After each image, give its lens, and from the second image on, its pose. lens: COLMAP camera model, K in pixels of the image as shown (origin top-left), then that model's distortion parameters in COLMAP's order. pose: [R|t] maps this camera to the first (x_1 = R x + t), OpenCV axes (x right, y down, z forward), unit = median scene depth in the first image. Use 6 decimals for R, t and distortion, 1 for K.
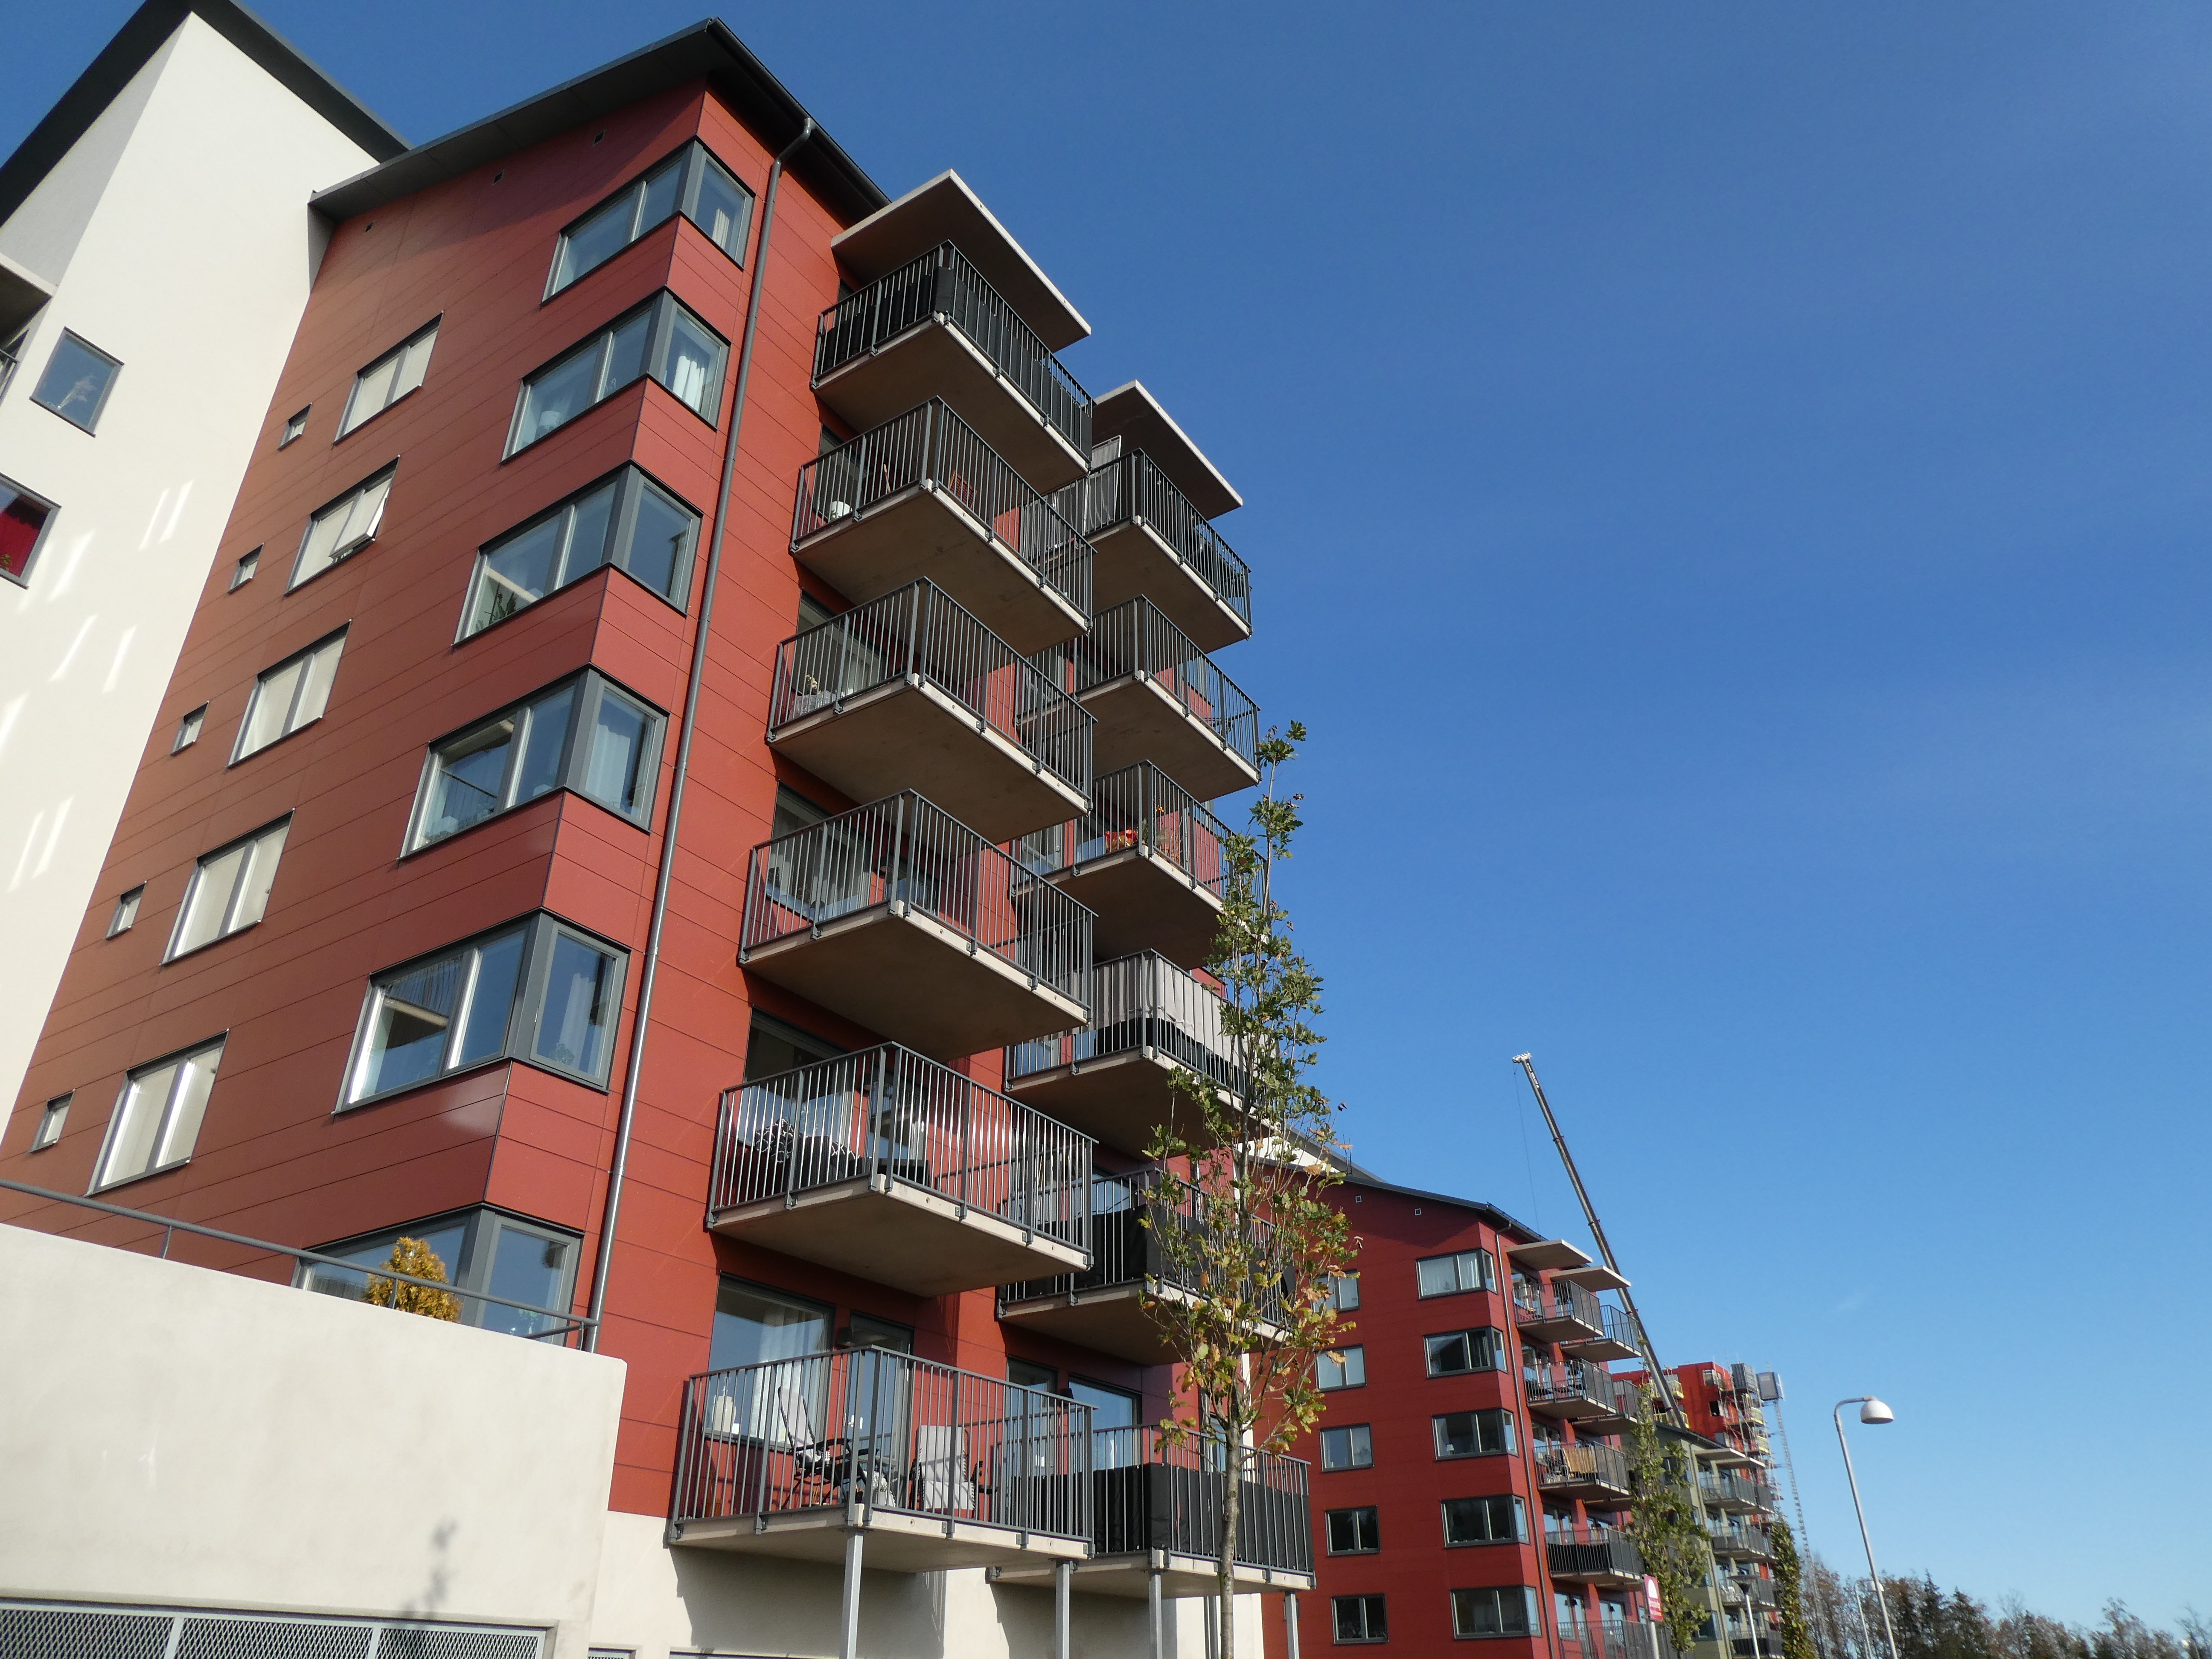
lens RADIAL K [[1597.9, 0, 1104.7], [0, 1597.9, 825.4], [0, 0, 1]] dist [0.045548, -0.024027]
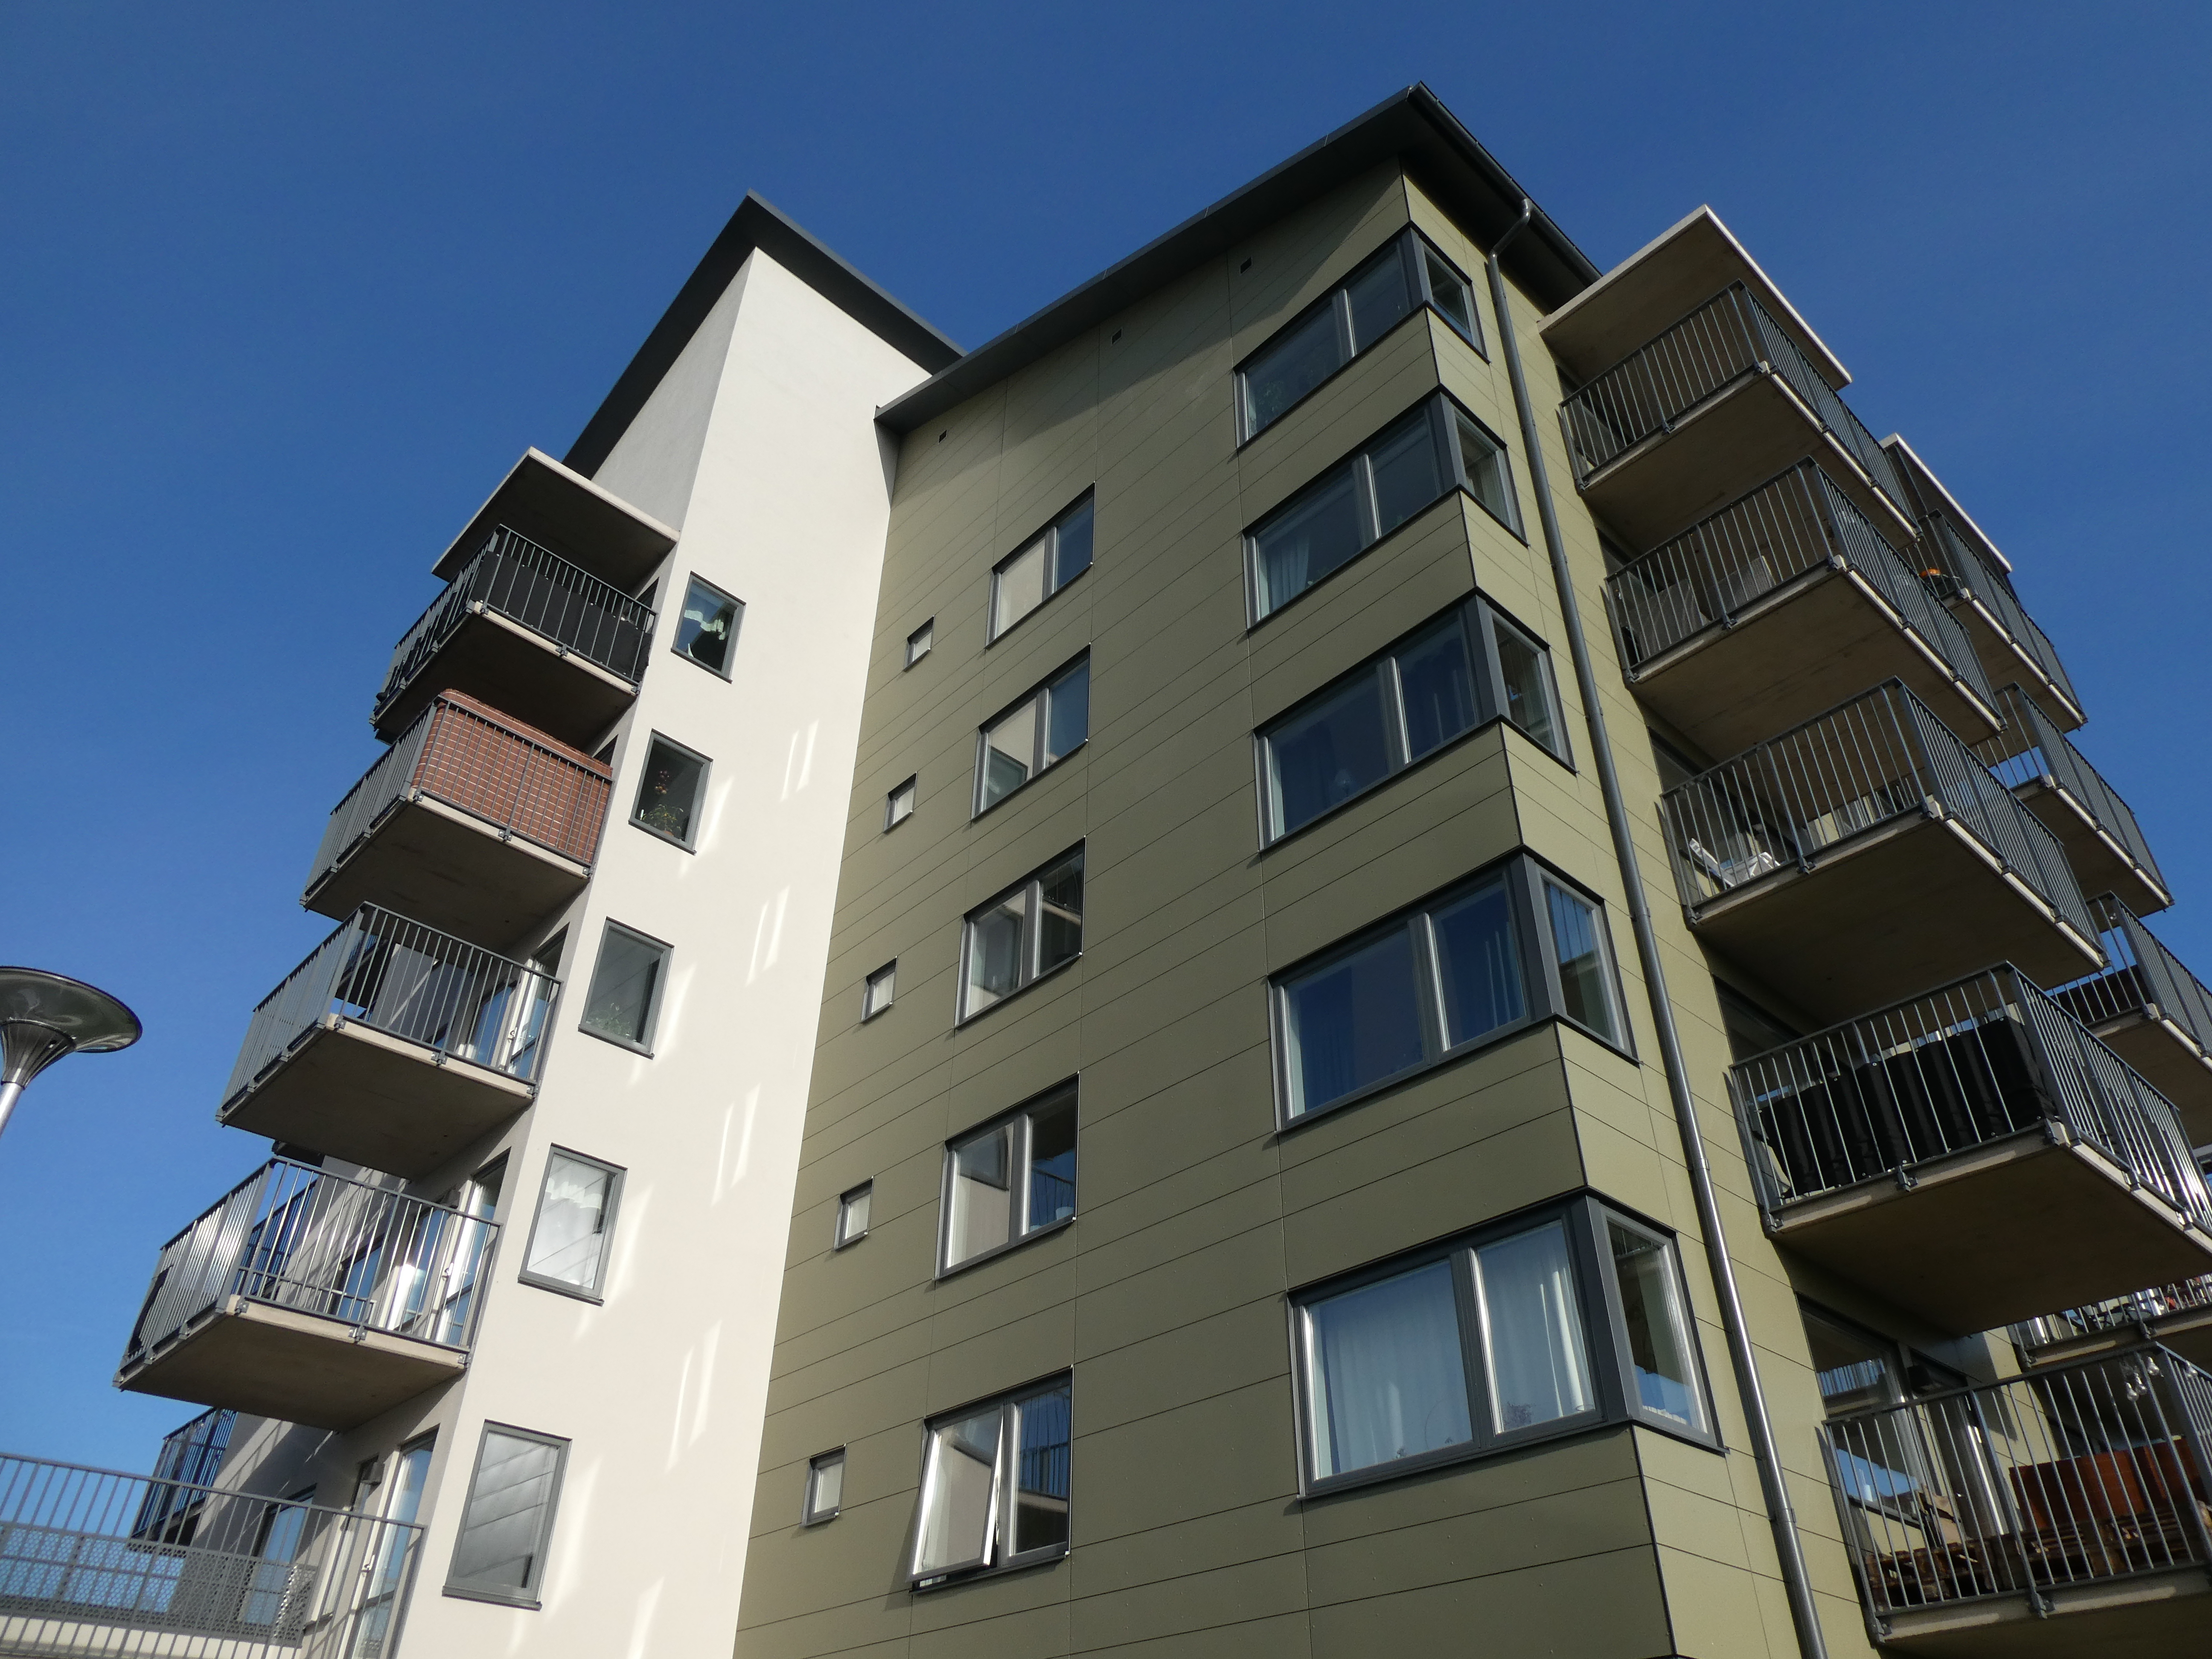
lens RADIAL K [[1597.9, 0, 1121.0], [0, 1597.9, 838.3], [0, 0, 1]] dist [0.045548, -0.024027]
pose [[0.977248, -0.122817, -0.172924, -0.263423], [0.103693, 0.987867, -0.115614, -0.025423], [0.185026, 0.095053, 0.978126, 0.165882]]
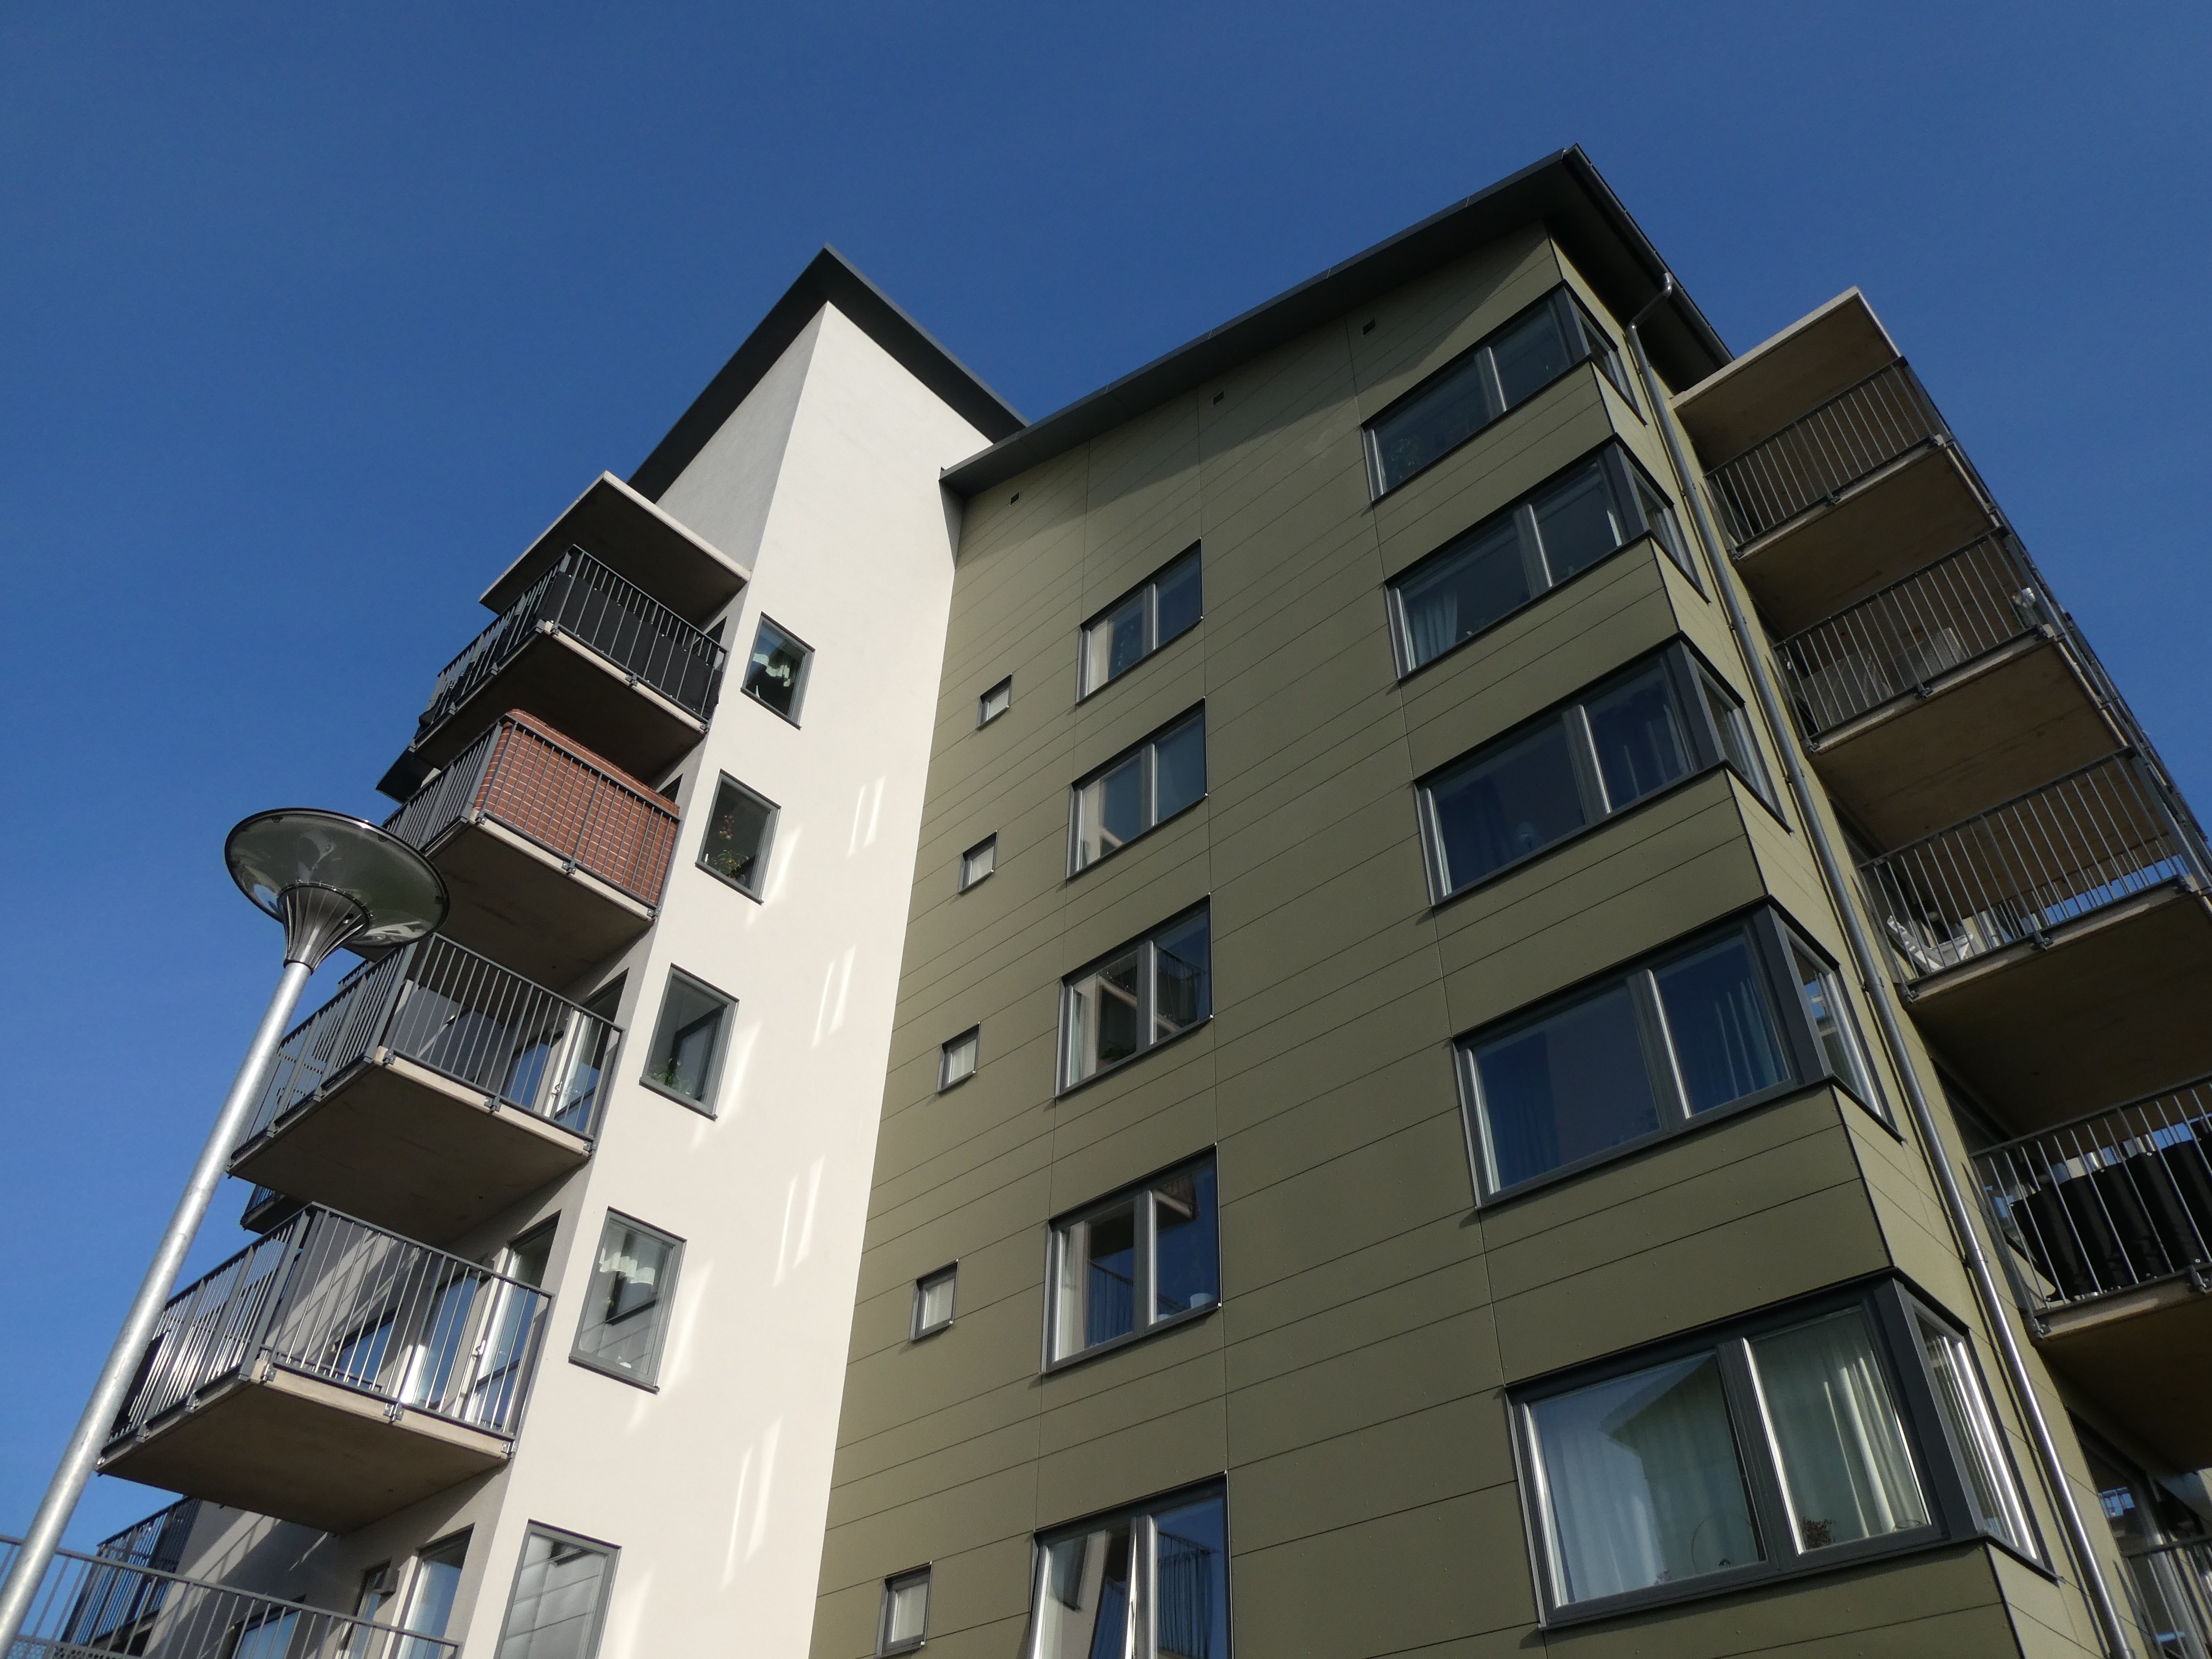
lens RADIAL K [[1597.9, 0, 1124.5], [0, 1597.9, 841.9], [0, 0, 1]] dist [0.045548, -0.024027]
pose [[0.989269, -0.088963, -0.115895, -0.360452], [0.065296, 0.978827, -0.193997, -0.005025], [0.130700, 0.184348, 0.974132, 0.207583]]
